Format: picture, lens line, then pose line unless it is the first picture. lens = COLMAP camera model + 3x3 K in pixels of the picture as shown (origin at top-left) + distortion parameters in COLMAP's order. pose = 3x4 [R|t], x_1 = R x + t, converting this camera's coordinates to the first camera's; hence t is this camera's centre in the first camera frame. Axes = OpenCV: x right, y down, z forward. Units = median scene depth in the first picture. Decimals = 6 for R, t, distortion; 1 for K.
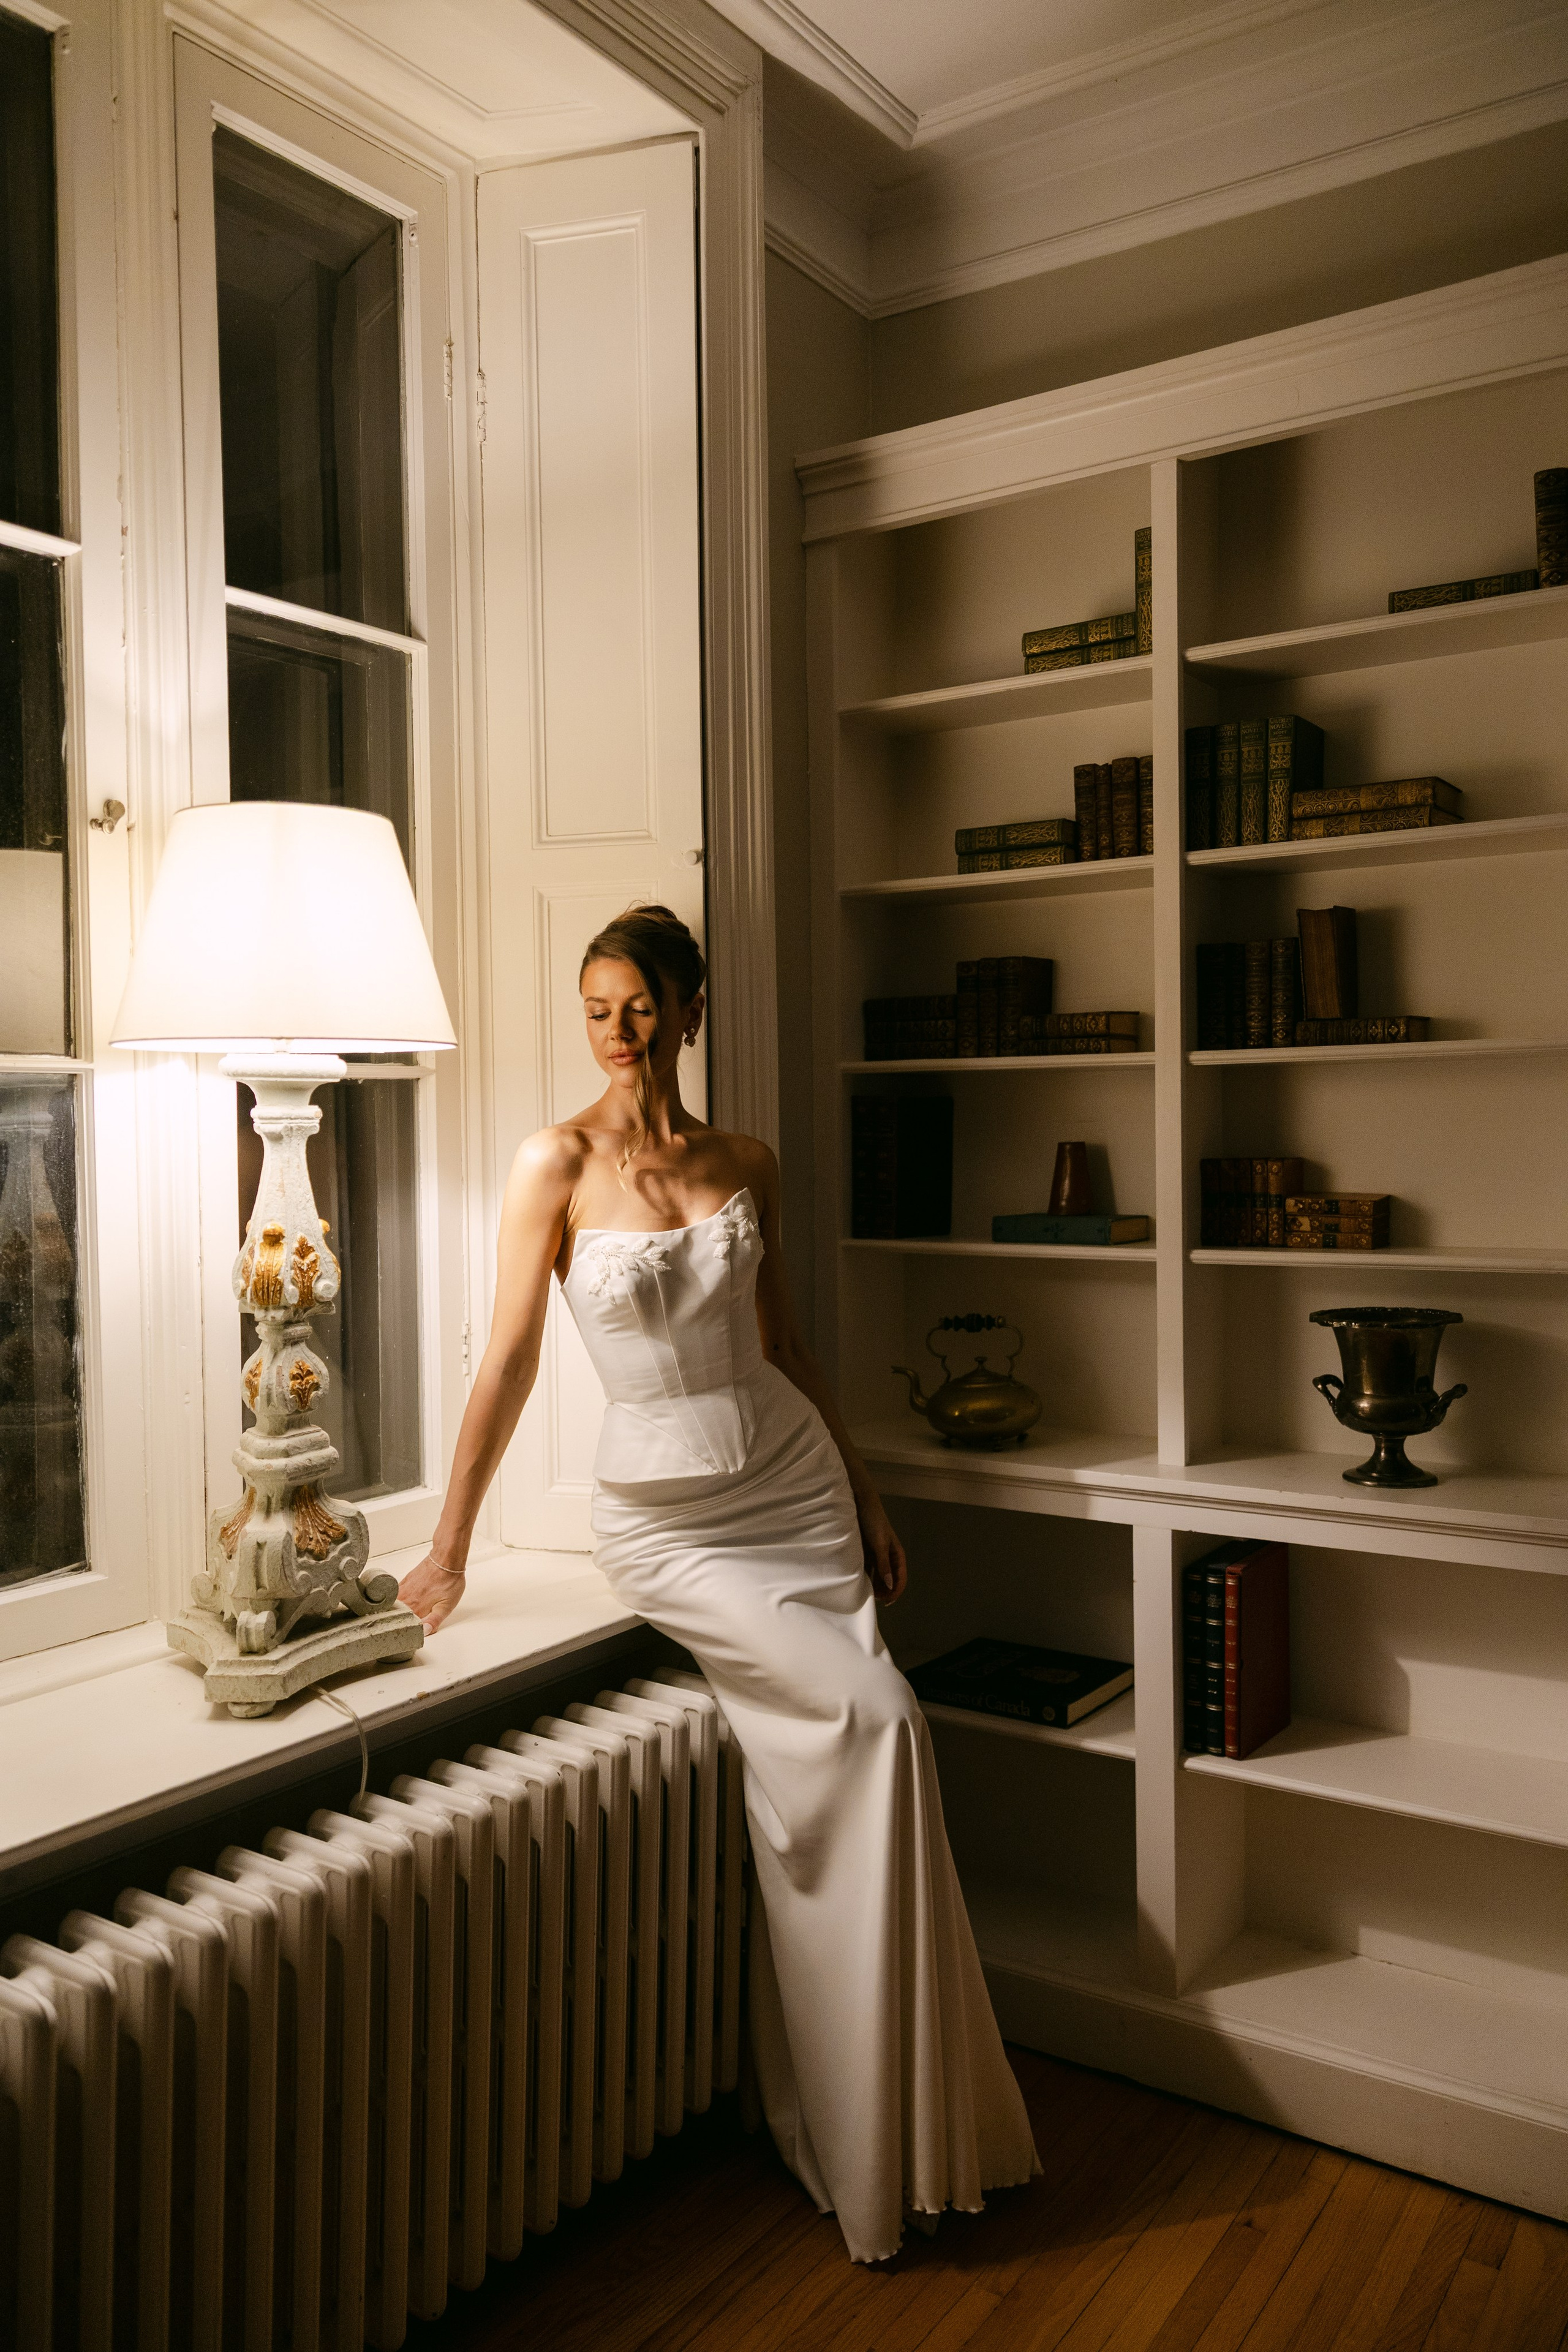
lens RADIAL K [[1812.1, 0, 782.7], [0, 1812.1, 1162.7], [0, 0, 1]] dist [-0.004017, 0.005048]
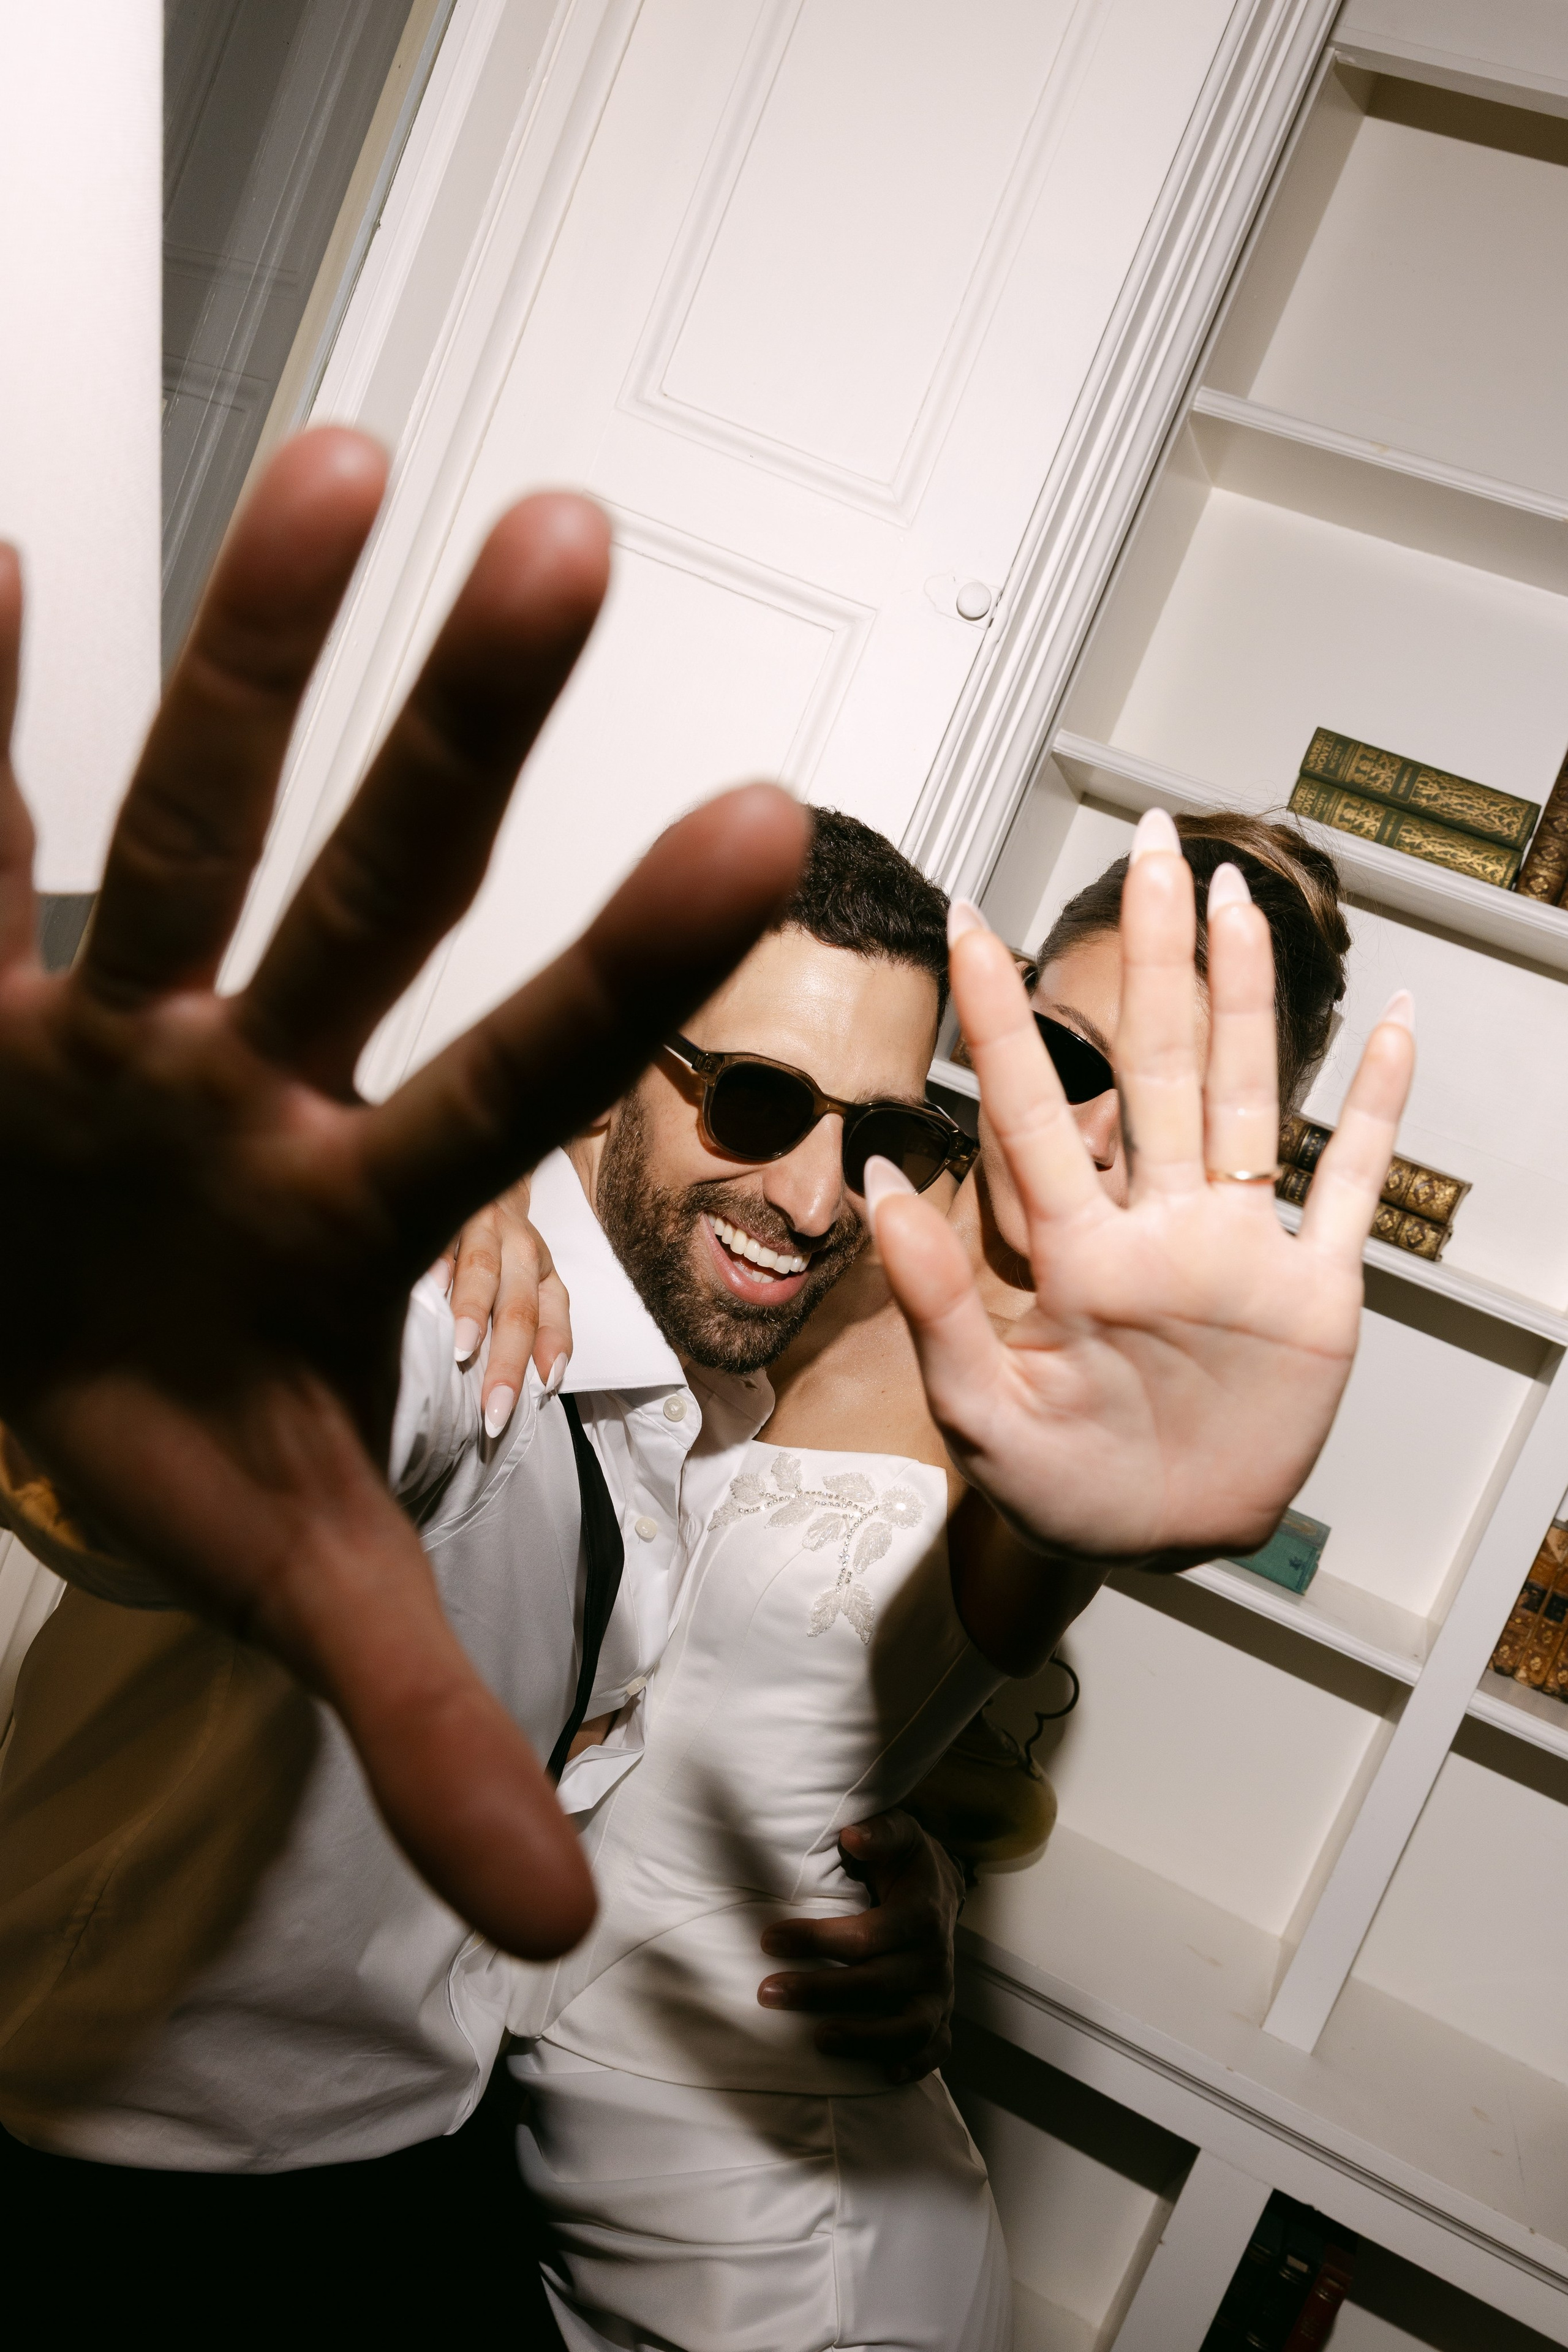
lens RADIAL K [[2097.2, 0, 803.9], [0, 2097.2, 1189.2], [0, 0, 1]] dist [0.001679, 0.006057]
pose [[0.887221, 0.333233, 0.319053, -0.211820], [-0.376614, 0.922581, 0.083701, -0.070120], [-0.266460, -0.194421, 0.944034, 0.546350]]
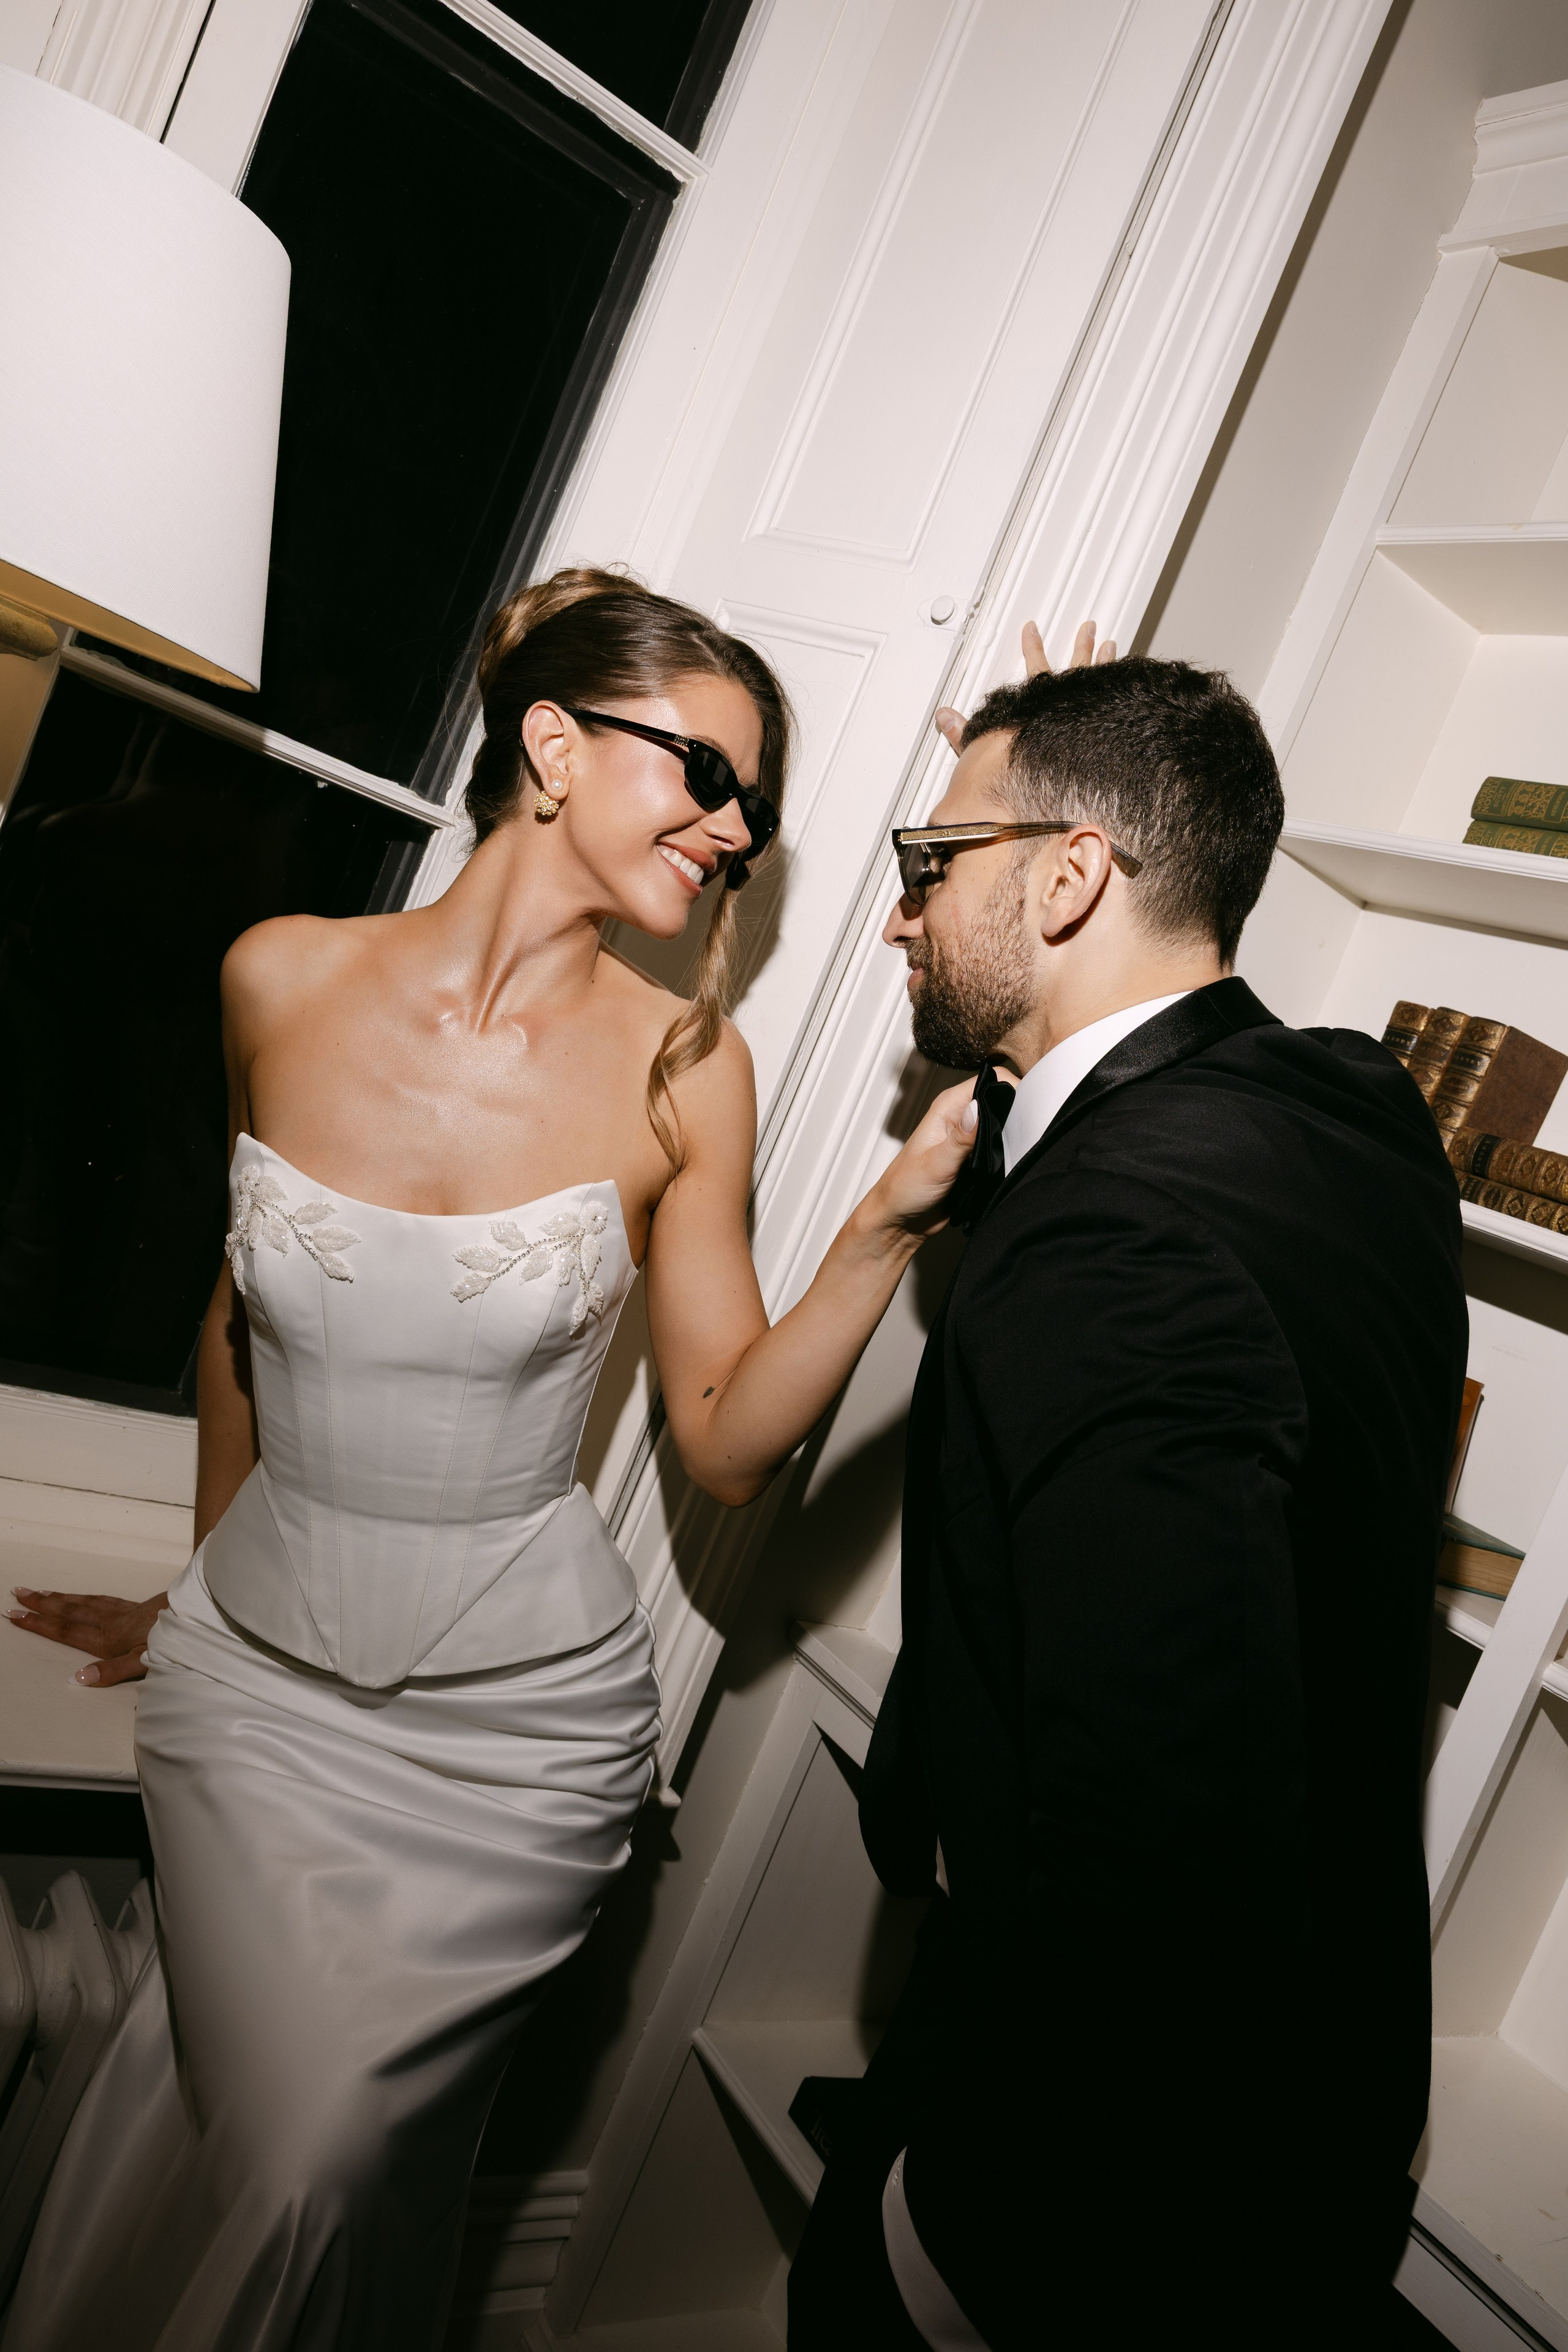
lens RADIAL K [[1788.3, 0, 777.6], [0, 1788.3, 1158.5], [0, 0, 1]] dist [-0.005387, 0.006218]
pose [[0.857637, 0.386437, -0.339302, 0.168140], [-0.394655, 0.917600, 0.047520, -0.018995], [0.329707, 0.093152, 0.939476, 0.506723]]
